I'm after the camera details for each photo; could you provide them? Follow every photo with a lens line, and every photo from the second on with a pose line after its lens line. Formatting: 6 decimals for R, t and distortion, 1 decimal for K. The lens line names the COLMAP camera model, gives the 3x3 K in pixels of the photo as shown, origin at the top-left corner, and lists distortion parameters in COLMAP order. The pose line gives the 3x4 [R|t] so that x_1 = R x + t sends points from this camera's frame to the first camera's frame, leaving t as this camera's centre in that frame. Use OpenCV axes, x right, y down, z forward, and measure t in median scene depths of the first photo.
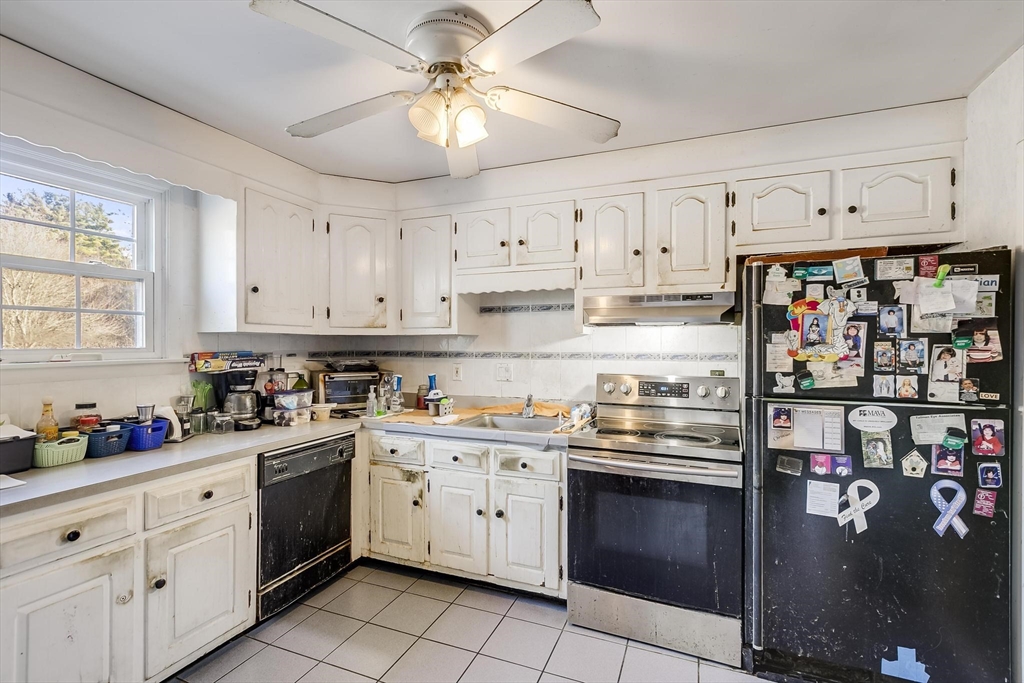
lens RADIAL K [[465.2, 0, 517.8], [0, 465.2, 343.4], [0, 0, 1]] dist [-0.008621, 0.006146]
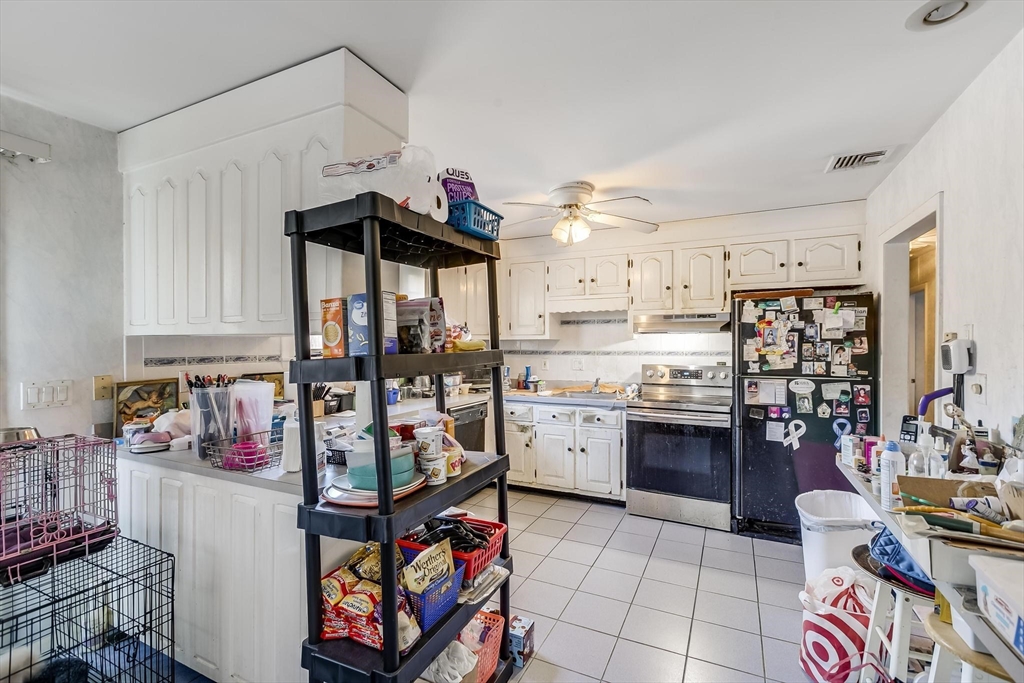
lens RADIAL K [[447.3, 0, 520.1], [0, 447.3, 343.7], [0, 0, 1]] dist [-0.000534, 0.000179]
pose [[0.997798, -0.002270, -0.066285, -0.159131], [0.002013, 0.999990, -0.003934, 0.001579], [0.066293, 0.003792, 0.997793, -0.600481]]
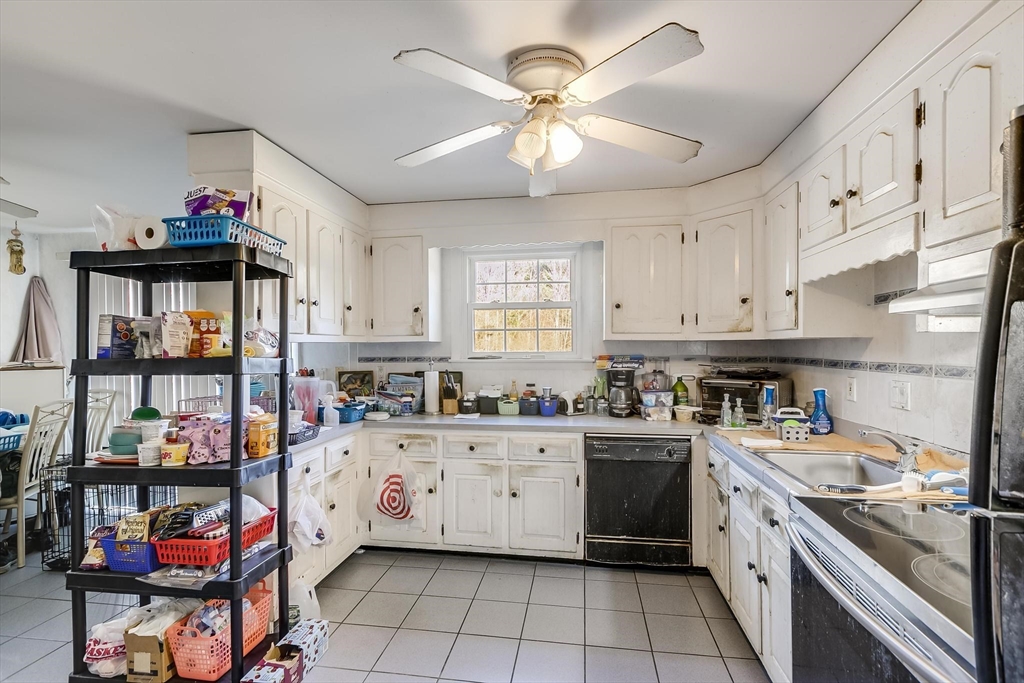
lens RADIAL K [[465.2, 0, 517.9], [0, 465.2, 351.5], [0, 0, 1]] dist [-0.008621, 0.006146]
pose [[0.228657, 0.009557, -0.973460, 0.620658], [0.002531, 0.999943, 0.010411, -0.006816], [0.973504, -0.004844, 0.228620, 0.468352]]
